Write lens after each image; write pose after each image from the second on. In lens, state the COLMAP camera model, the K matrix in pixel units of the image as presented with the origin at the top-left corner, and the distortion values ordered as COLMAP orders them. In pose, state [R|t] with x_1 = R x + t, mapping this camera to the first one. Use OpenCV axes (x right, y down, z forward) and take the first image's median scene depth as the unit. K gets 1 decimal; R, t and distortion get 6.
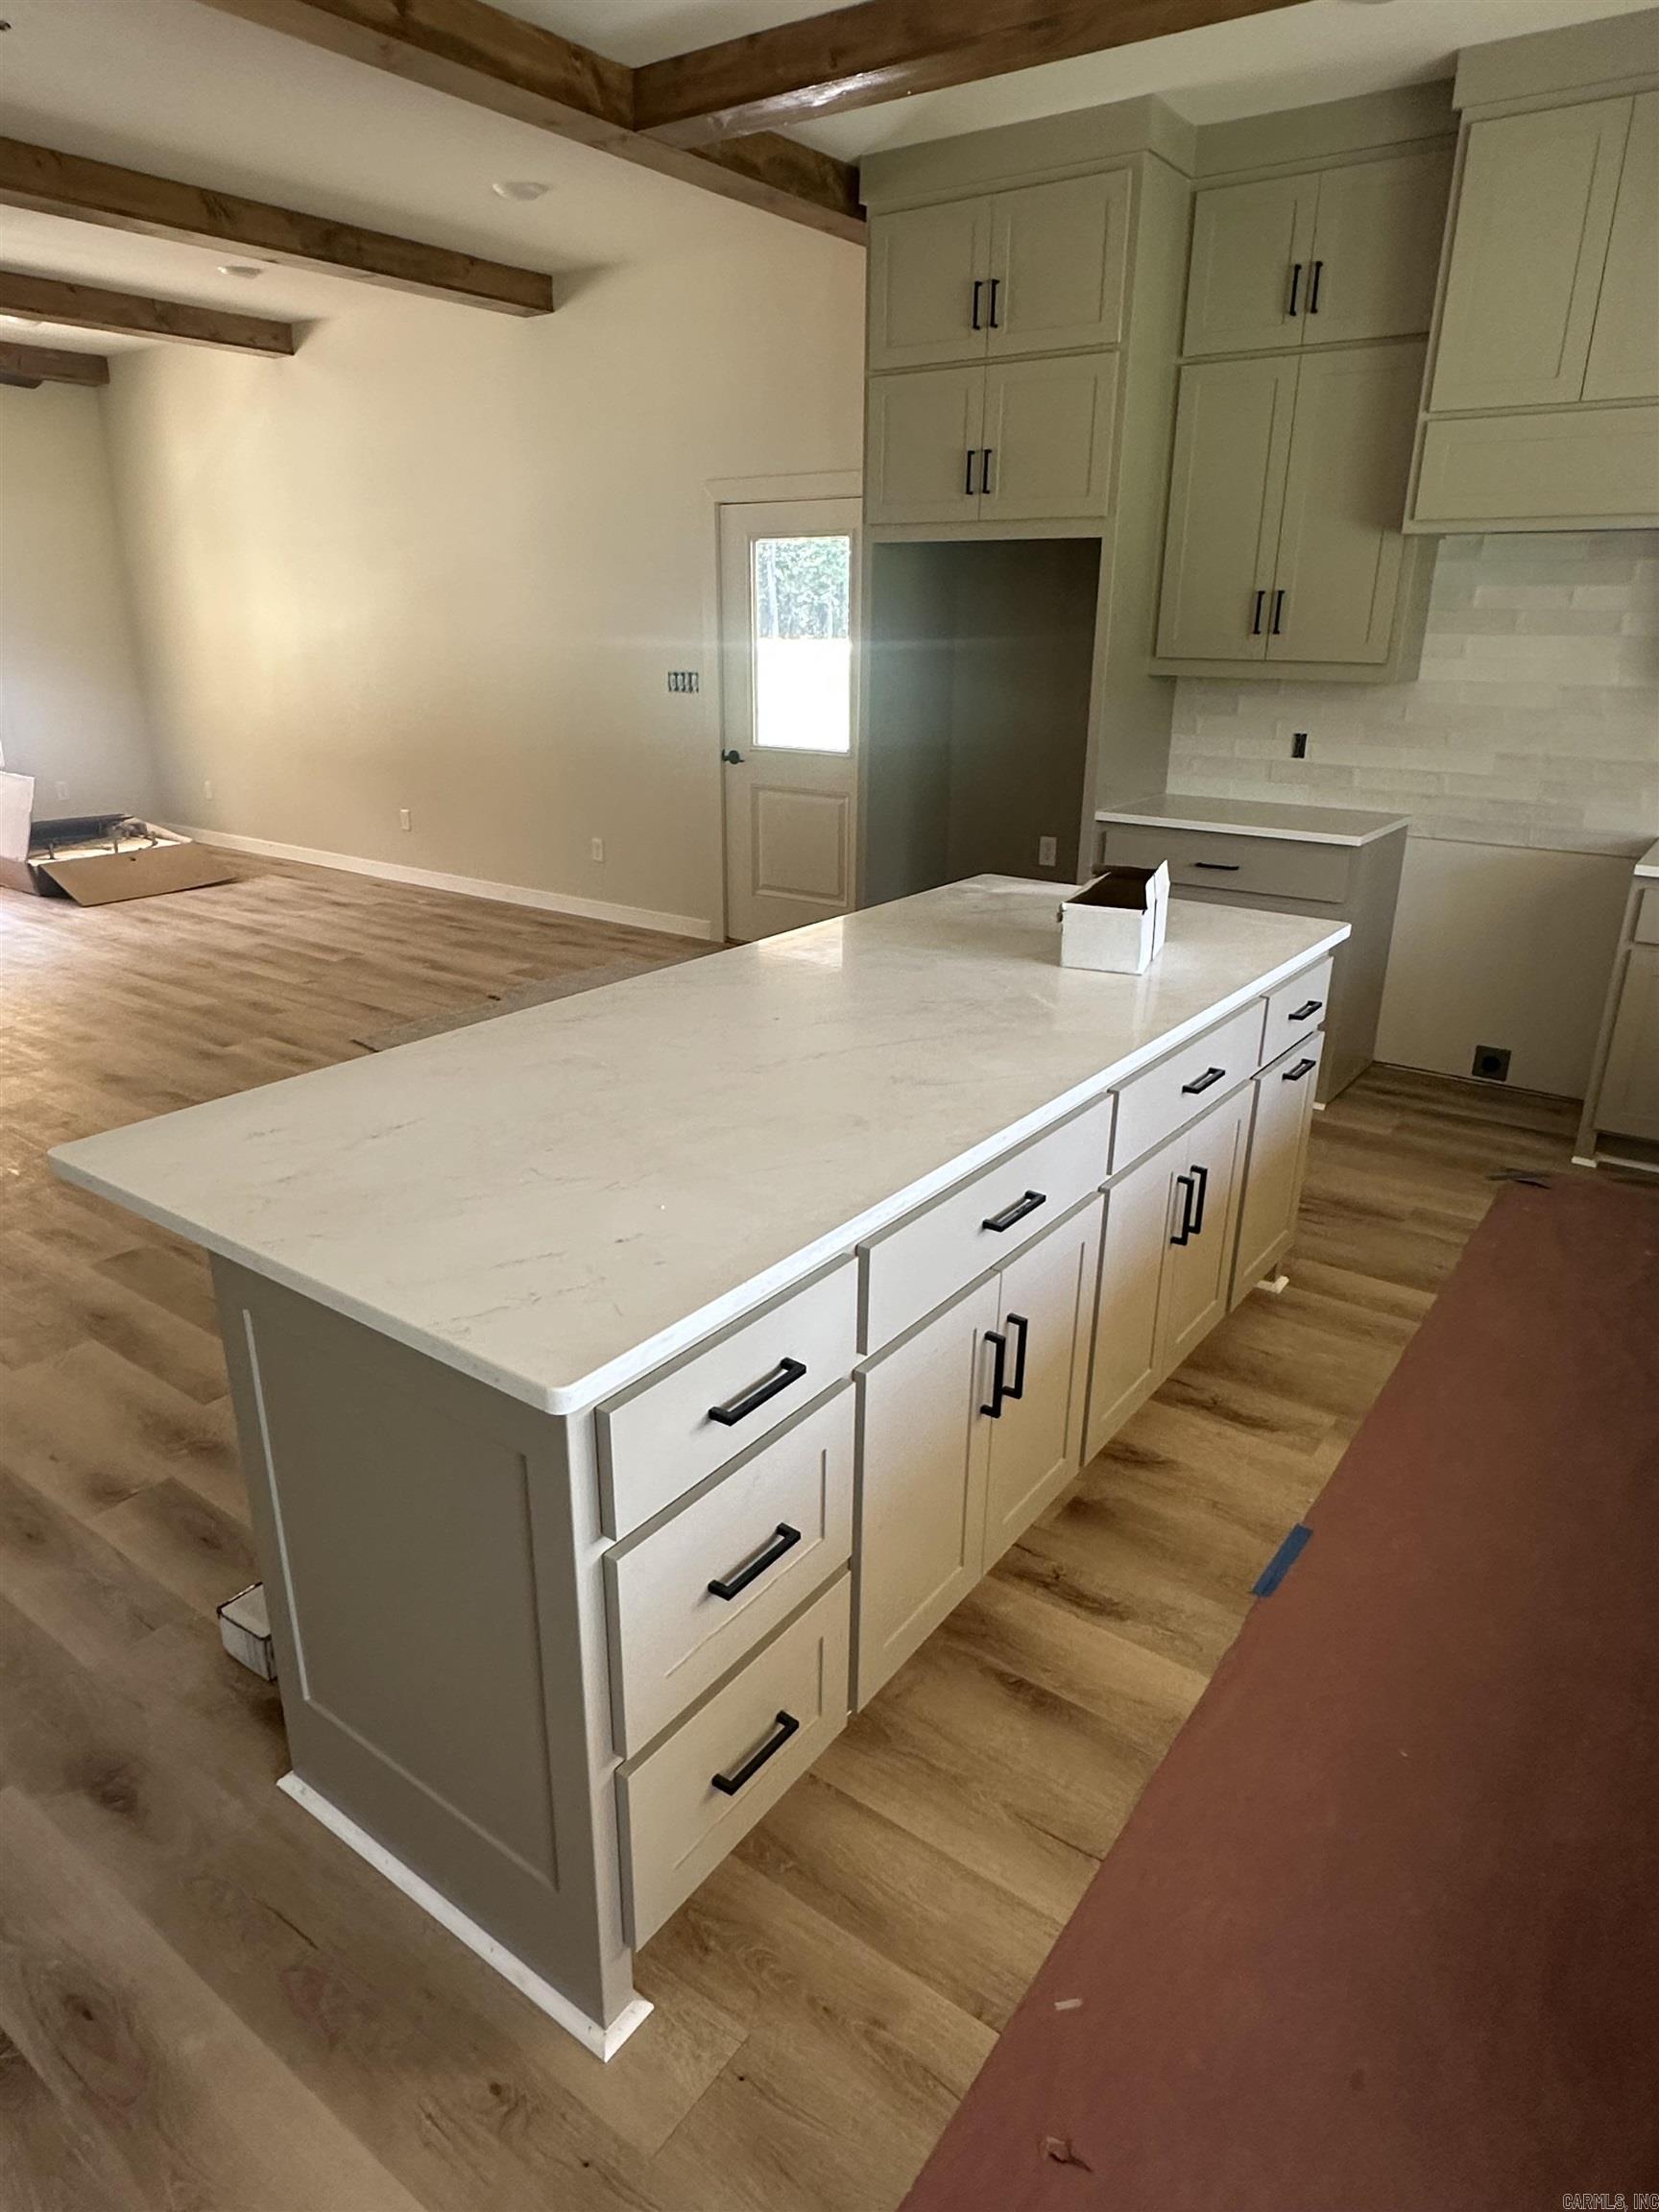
lens RADIAL K [[1340.7, 0, 816.3], [0, 1340.7, 1105.0], [0, 0, 1]] dist [-0.001939, -0.002893]
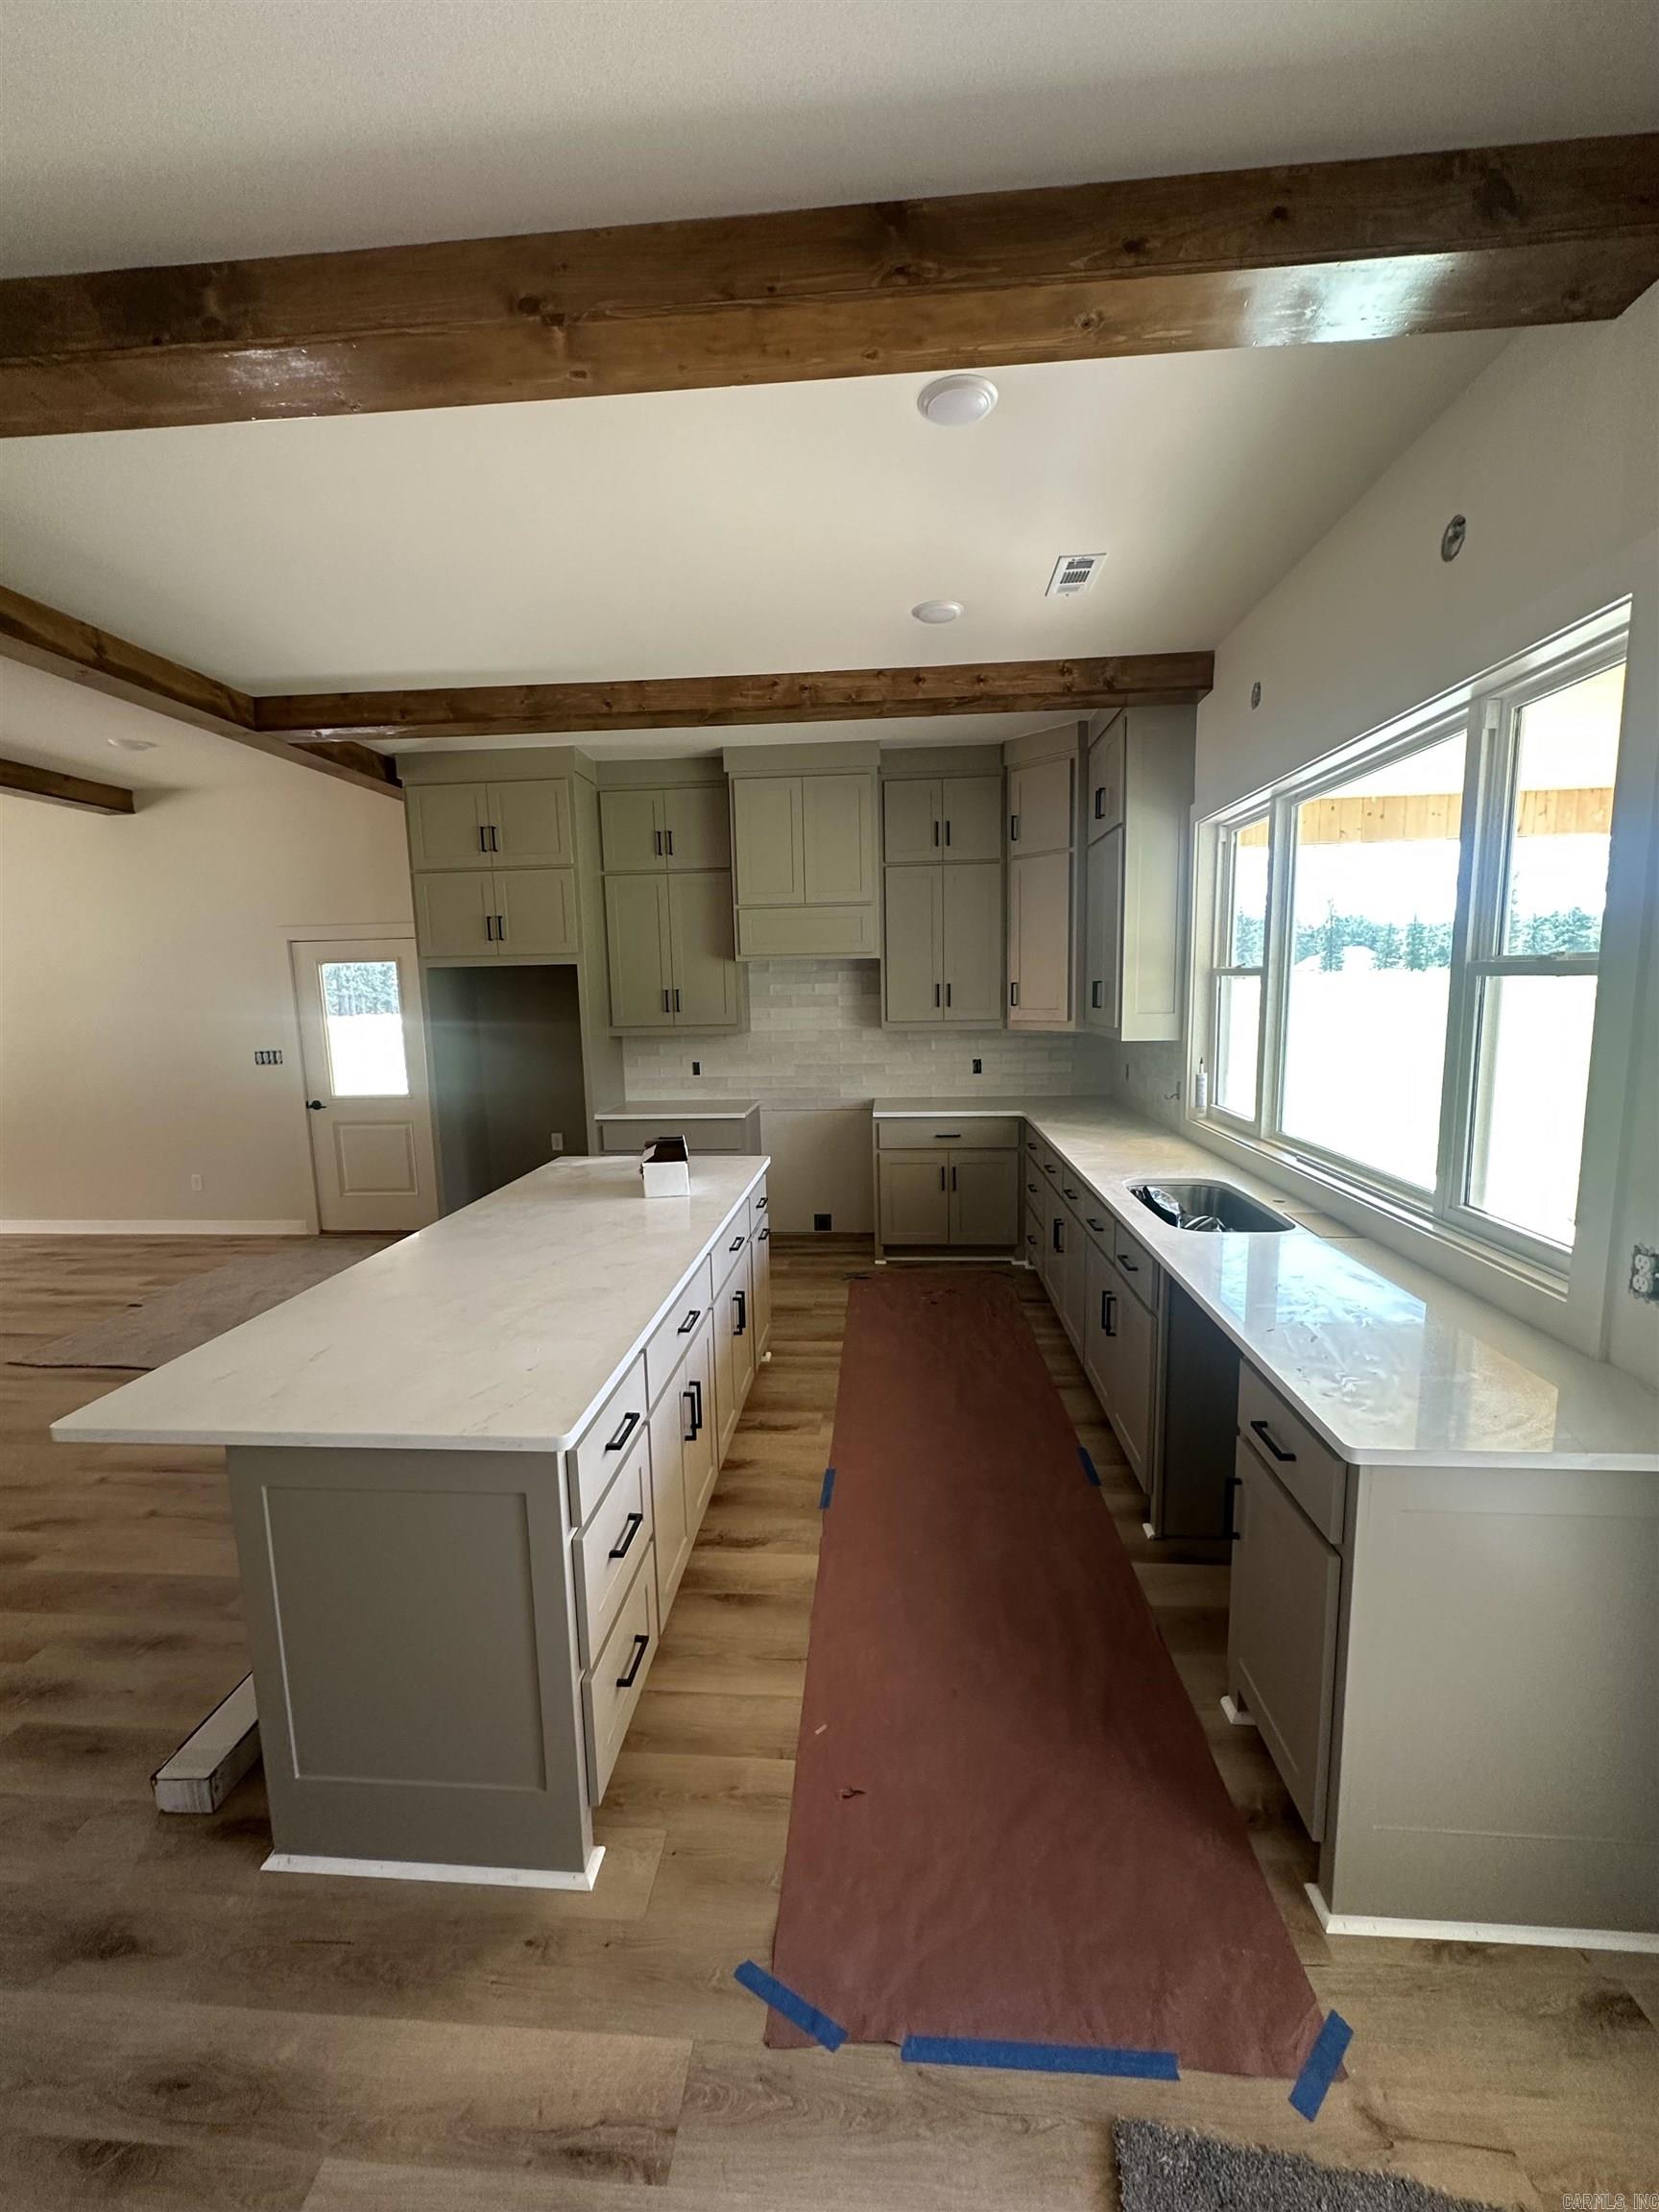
lens RADIAL K [[883.1, 0, 829.5], [0, 883.1, 1105.1], [0, 0, 1]] dist [-0.003624, 0.000491]
pose [[0.847013, -0.097433, 0.522567, -0.137461], [0.209688, 0.964584, -0.160030, 0.011659], [-0.488468, 0.245123, 0.837445, -0.095549]]
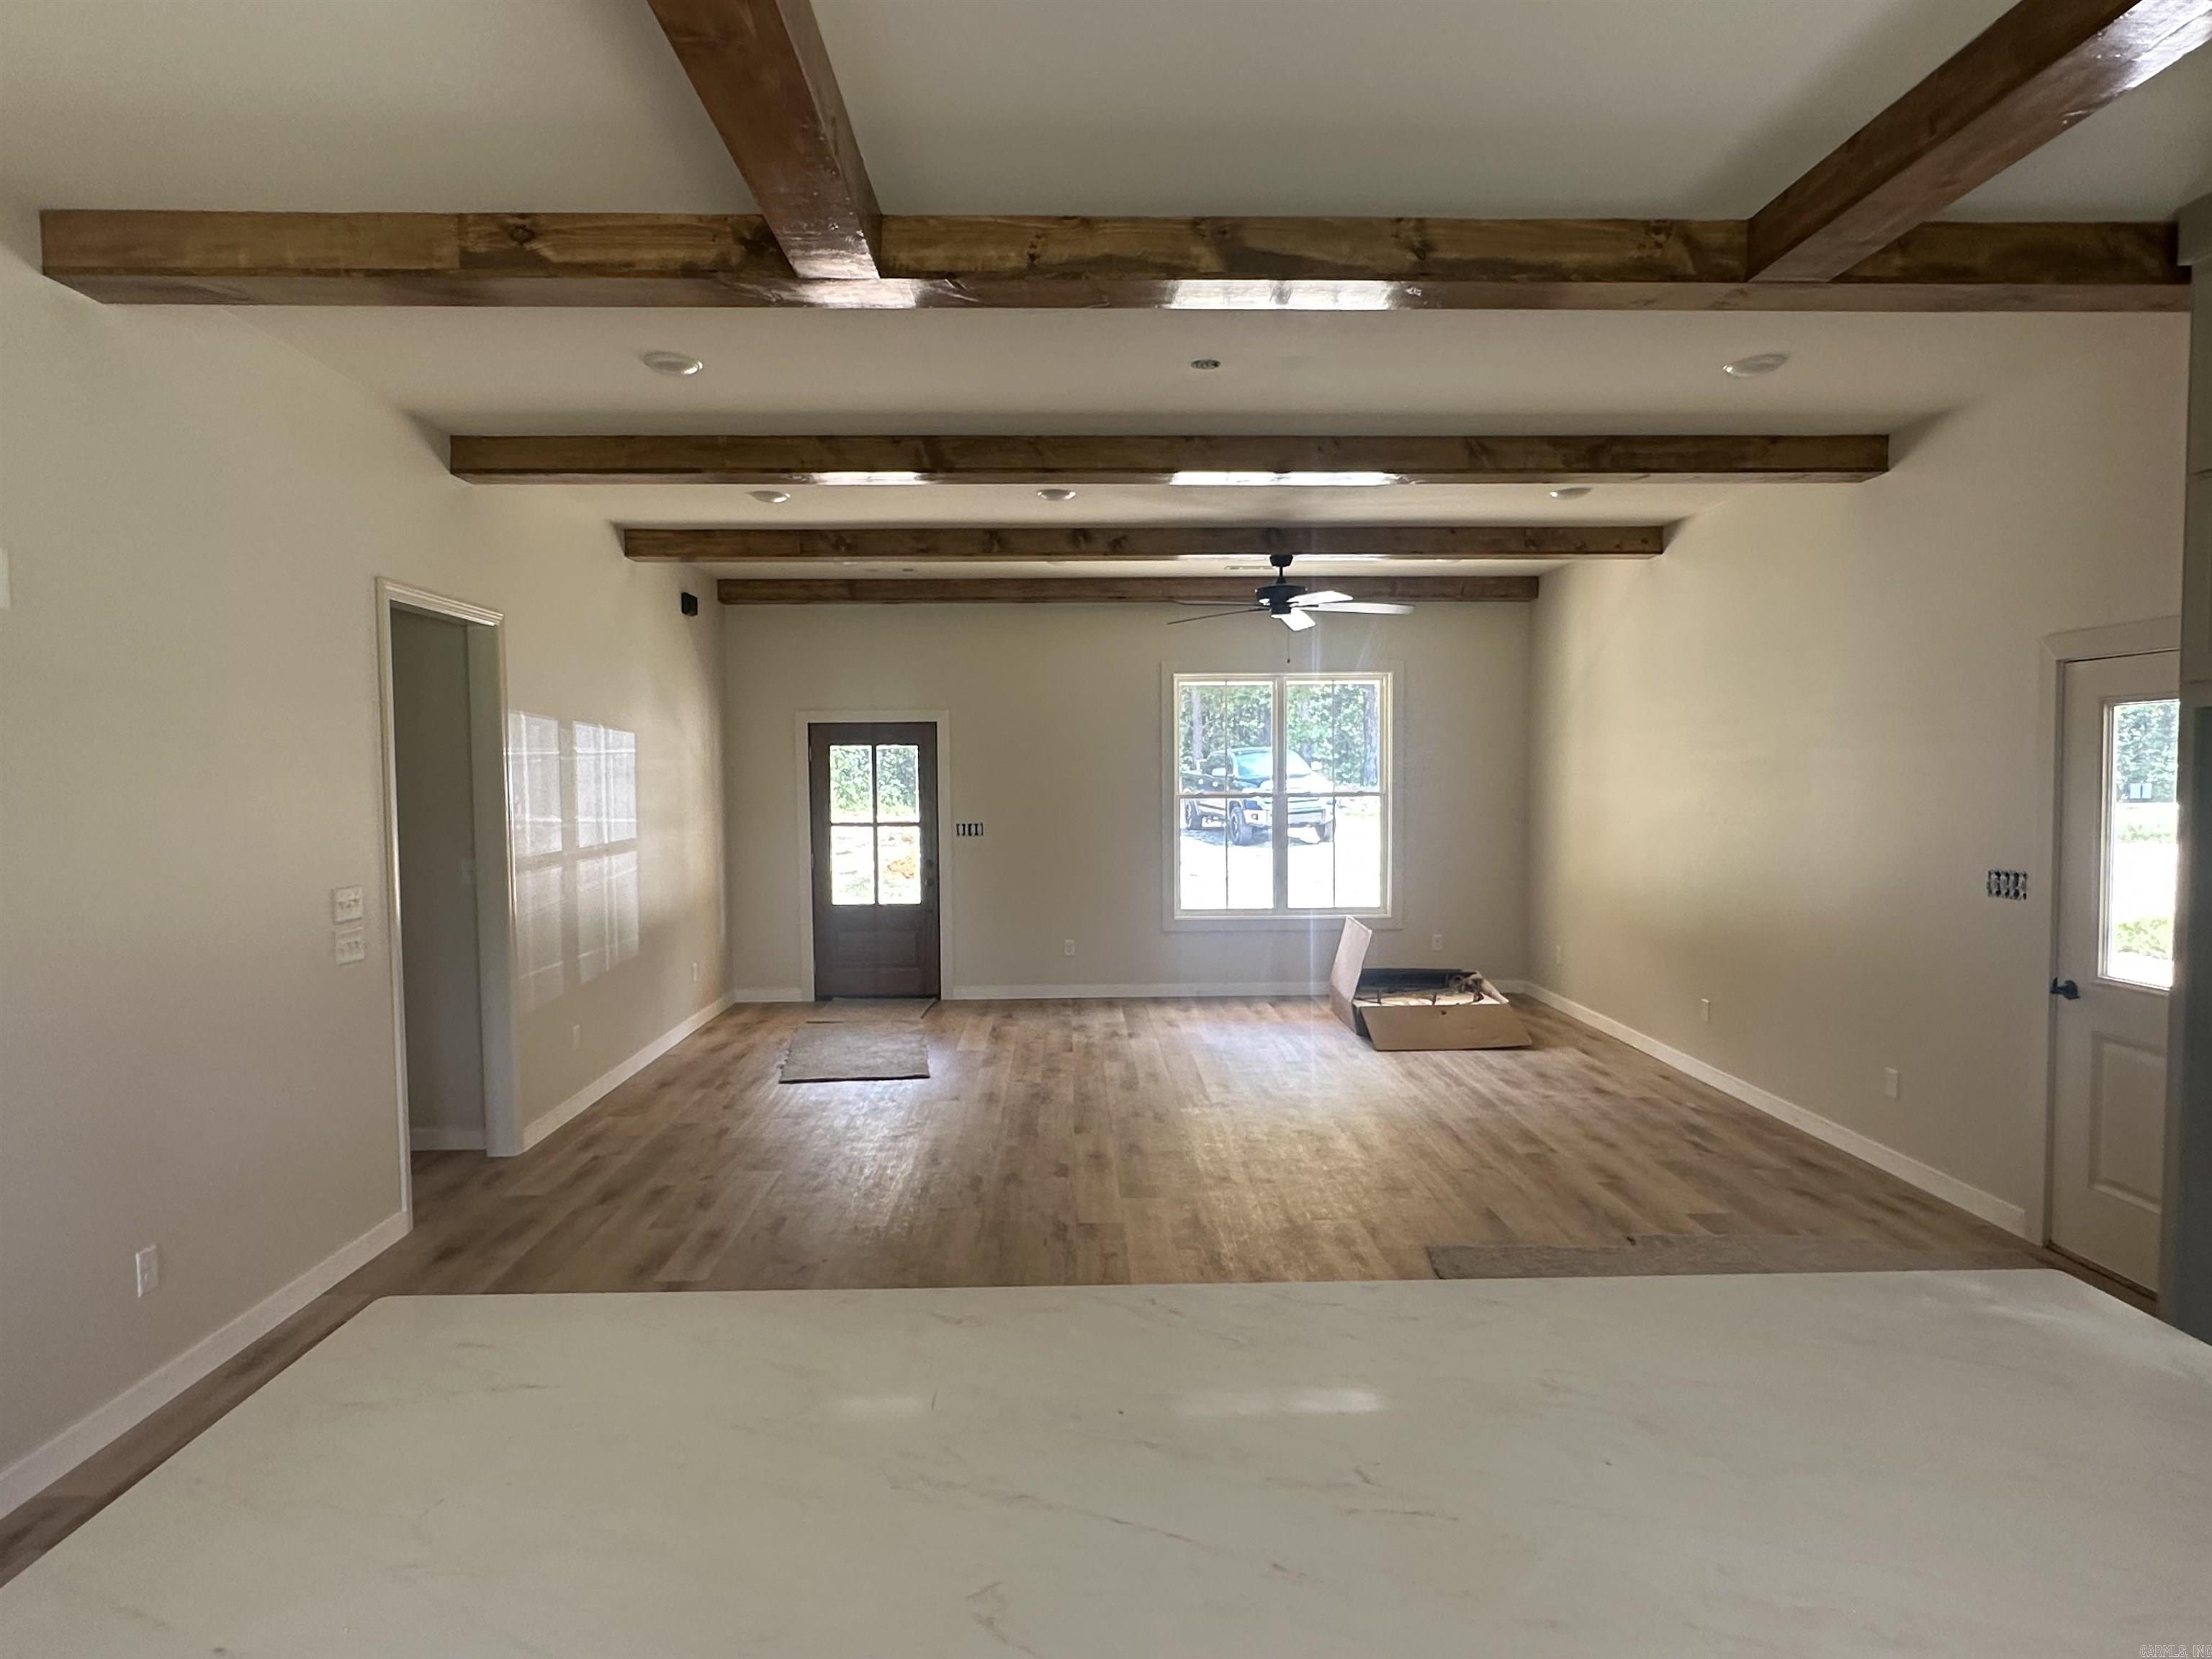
lens RADIAL K [[1325.8, 0, 1105.1], [0, 1325.8, 833.4], [0, 0, 1]] dist [-0.000612, 0.002613]
pose [[0.614934, 0.026176, -0.788144, 0.268149], [-0.265008, 0.948182, -0.175276, -0.122557], [0.742716, 0.316647, 0.590007, 0.279056]]
